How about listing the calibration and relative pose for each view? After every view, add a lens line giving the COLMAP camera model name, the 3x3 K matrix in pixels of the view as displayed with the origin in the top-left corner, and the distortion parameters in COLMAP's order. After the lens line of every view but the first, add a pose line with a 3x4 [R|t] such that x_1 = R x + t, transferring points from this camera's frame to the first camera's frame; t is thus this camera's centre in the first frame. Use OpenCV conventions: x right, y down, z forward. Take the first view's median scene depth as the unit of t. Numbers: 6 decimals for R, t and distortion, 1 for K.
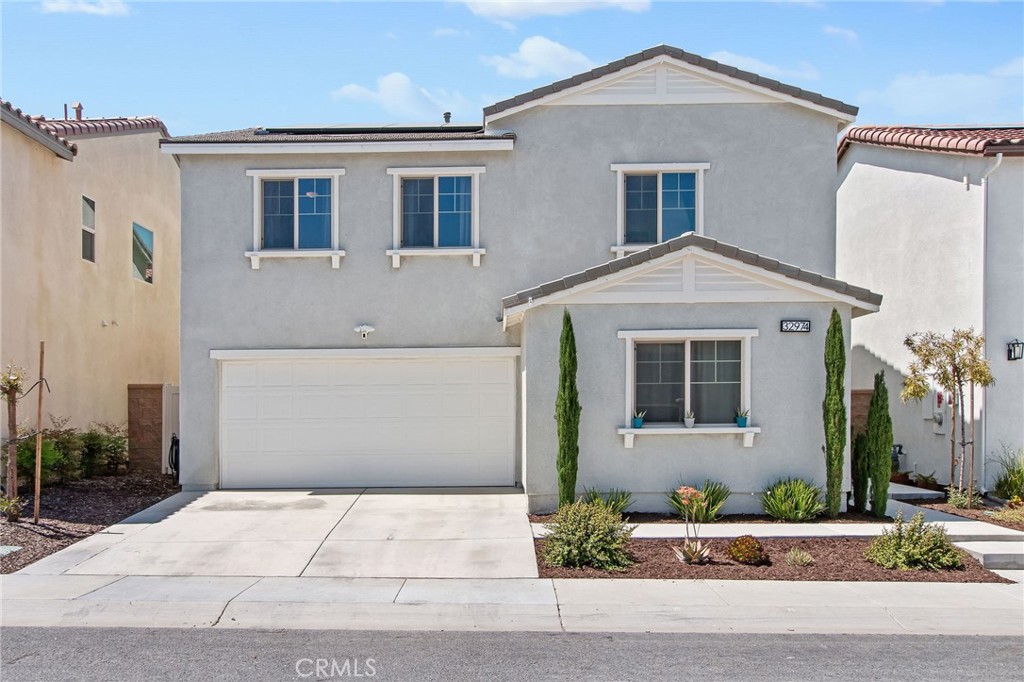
lens RADIAL K [[903.1, 0, 488.3], [0, 903.1, 418.4], [0, 0, 1]] dist [-0.001204, -0.005562]
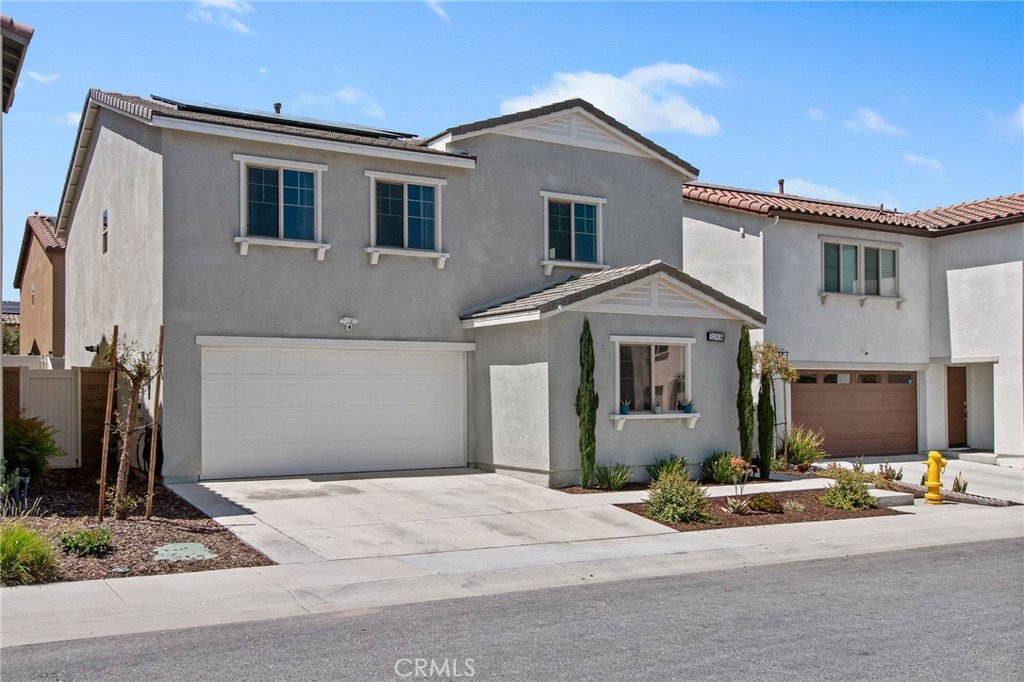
lens RADIAL K [[951.1, 0, 439.5], [0, 951.1, 380.8], [0, 0, 1]] dist [-0.006361, -0.002014]
pose [[0.865869, 0.013322, 0.500093, -0.594387], [0.000790, 0.999608, -0.027997, 0.000910], [-0.500270, 0.024637, 0.865519, -0.001724]]
